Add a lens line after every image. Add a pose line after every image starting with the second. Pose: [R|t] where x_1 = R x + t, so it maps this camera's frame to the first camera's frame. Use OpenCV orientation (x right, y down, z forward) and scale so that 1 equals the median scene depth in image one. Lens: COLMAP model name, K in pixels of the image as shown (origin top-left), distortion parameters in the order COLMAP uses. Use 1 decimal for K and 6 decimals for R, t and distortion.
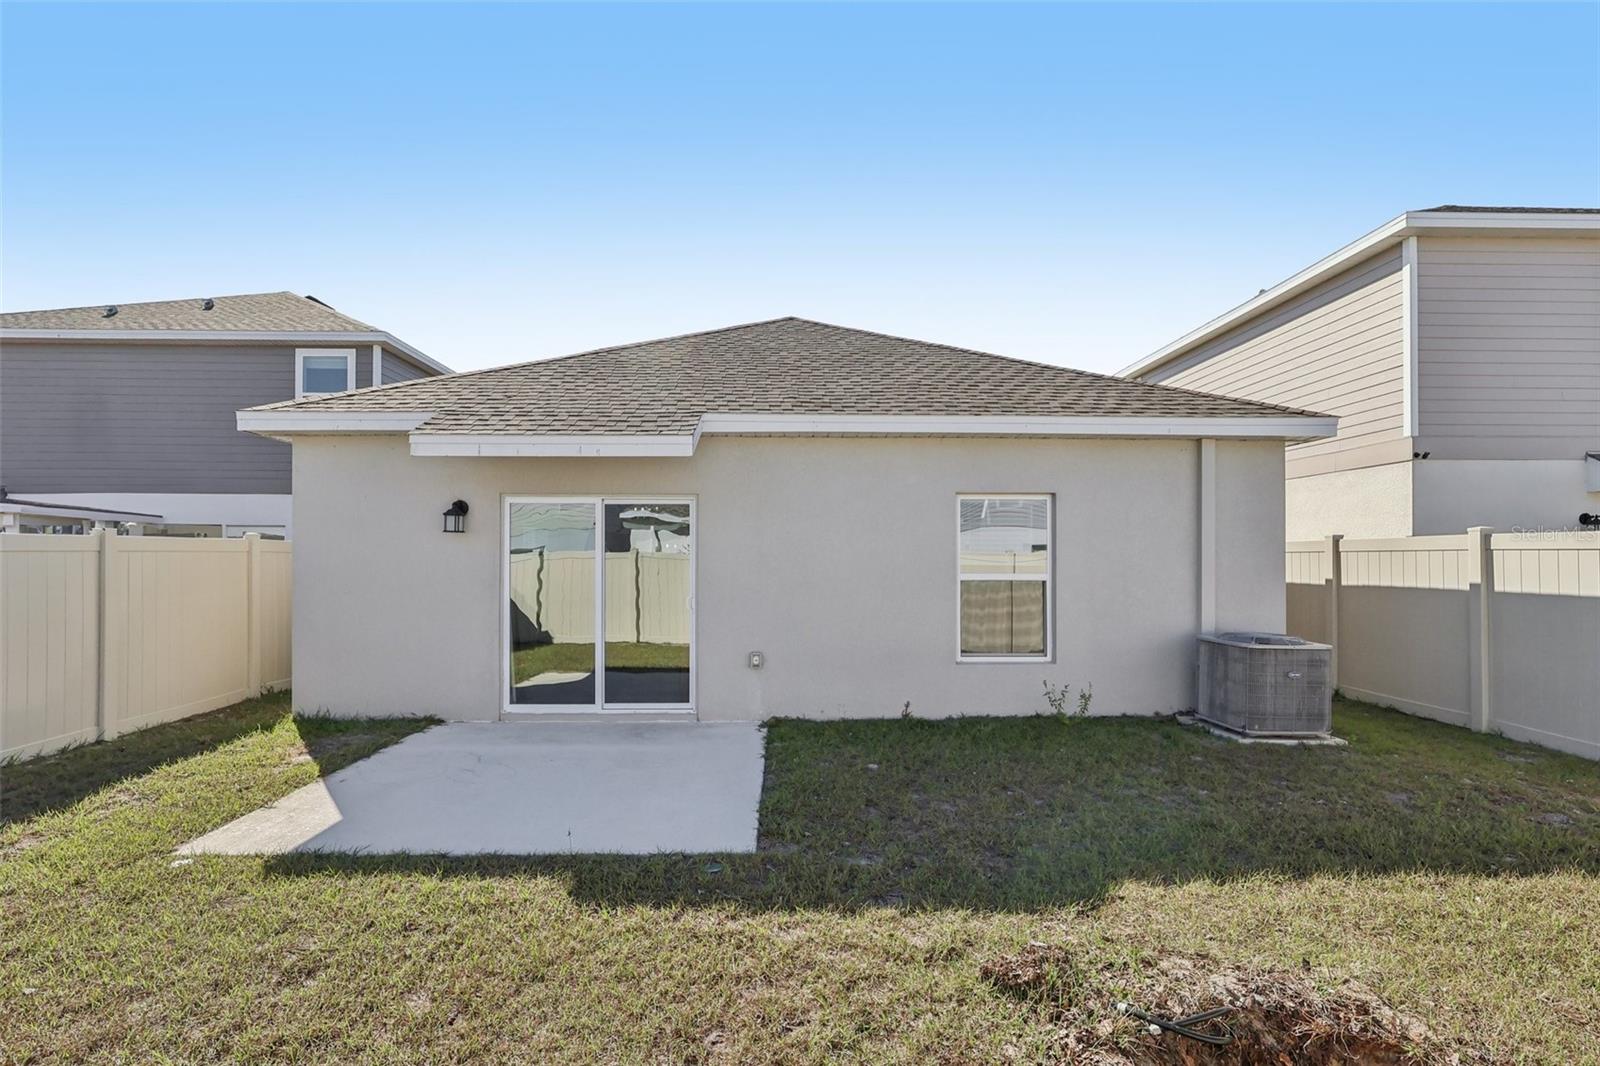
lens RADIAL K [[749.9, 0, 802.9], [0, 749.9, 558.8], [0, 0, 1]] dist [-0.003419, 0.000054]
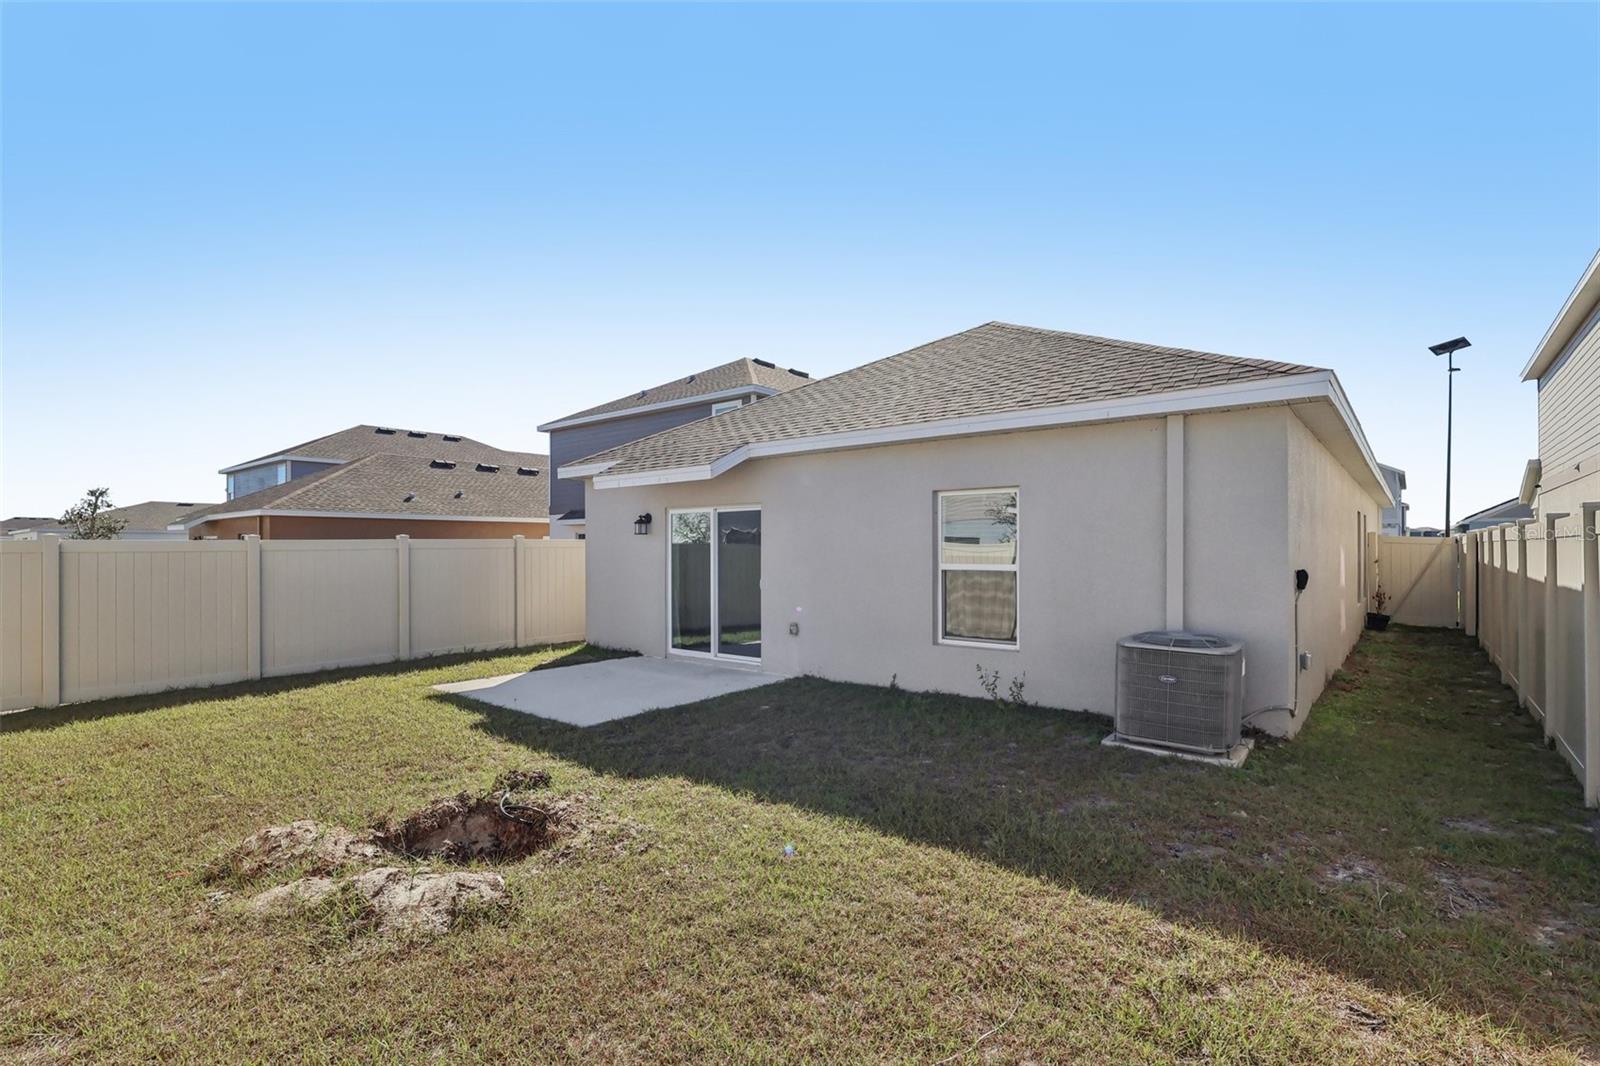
lens RADIAL K [[747.4, 0, 806.9], [0, 747.4, 537.6], [0, 0, 1]] dist [-0.001489, 0.000490]
pose [[0.766544, -0.011986, -0.642079, 0.784084], [0.003766, 0.999893, -0.014169, -0.004460], [0.642180, 0.008443, 0.766507, 0.022073]]
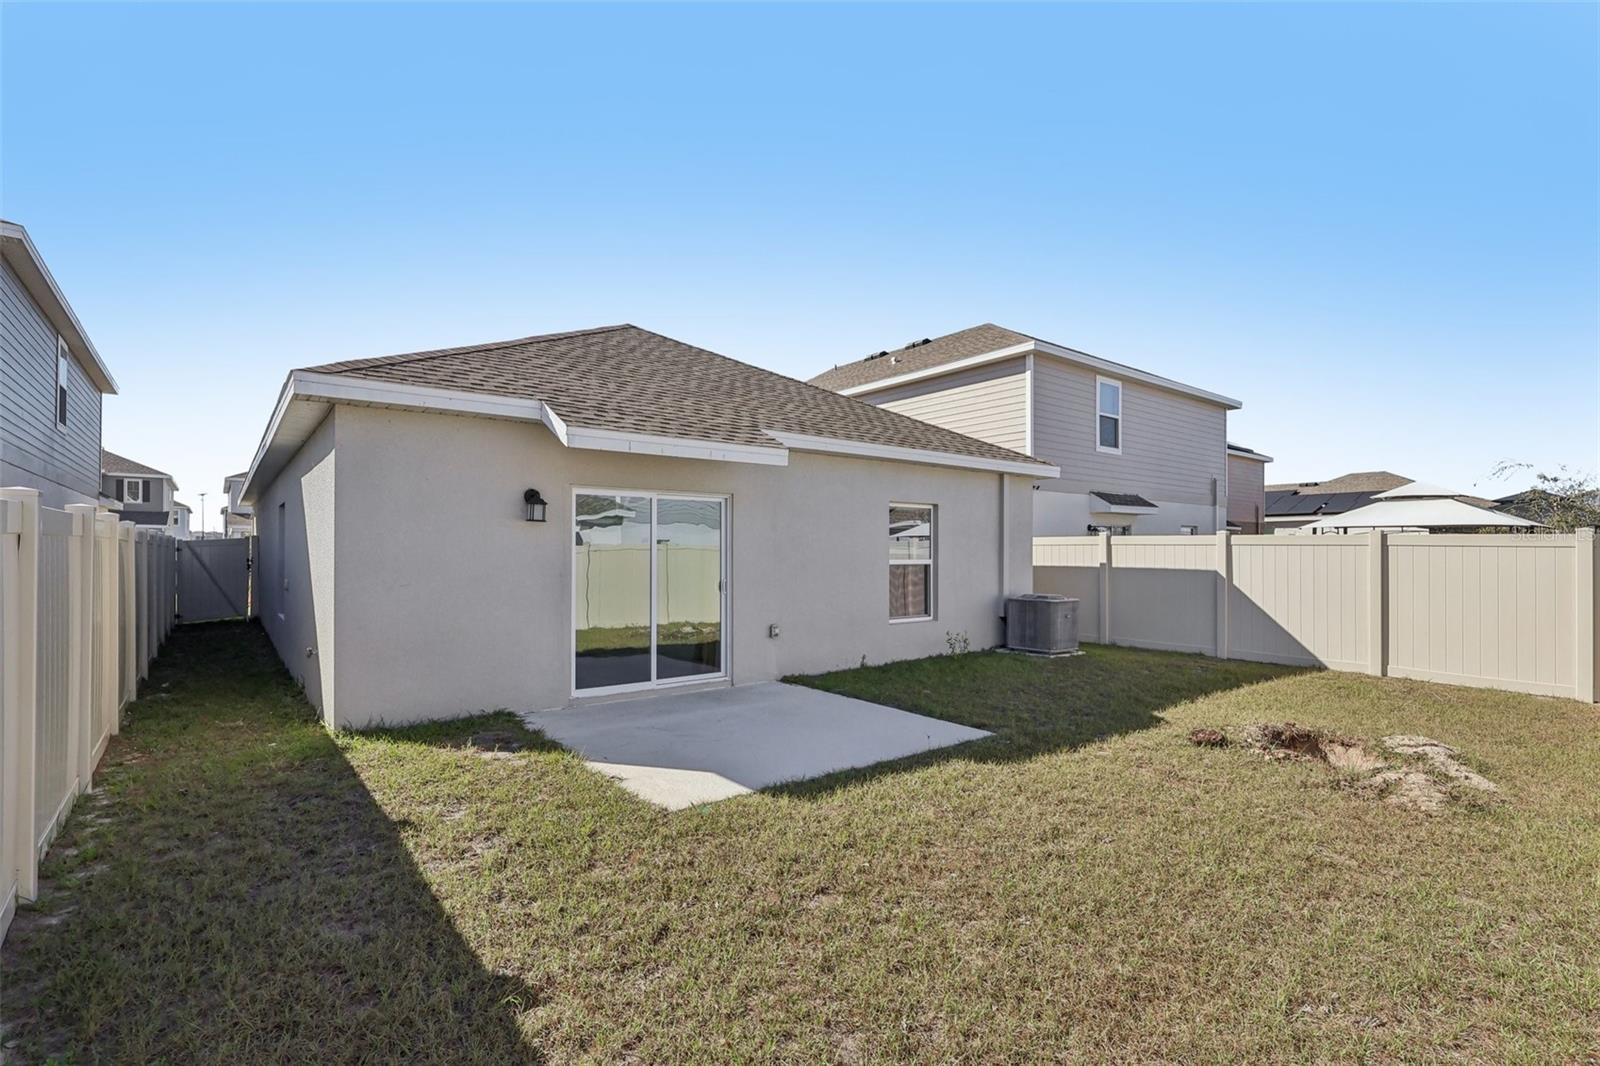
lens RADIAL K [[747.4, 0, 806.9], [0, 747.4, 537.6], [0, 0, 1]] dist [-0.001489, 0.000490]
pose [[0.796140, 0.011148, 0.605009, -0.758829], [-0.003256, 0.999895, -0.014140, -0.000886], [-0.605103, 0.009288, 0.796093, -0.011064]]
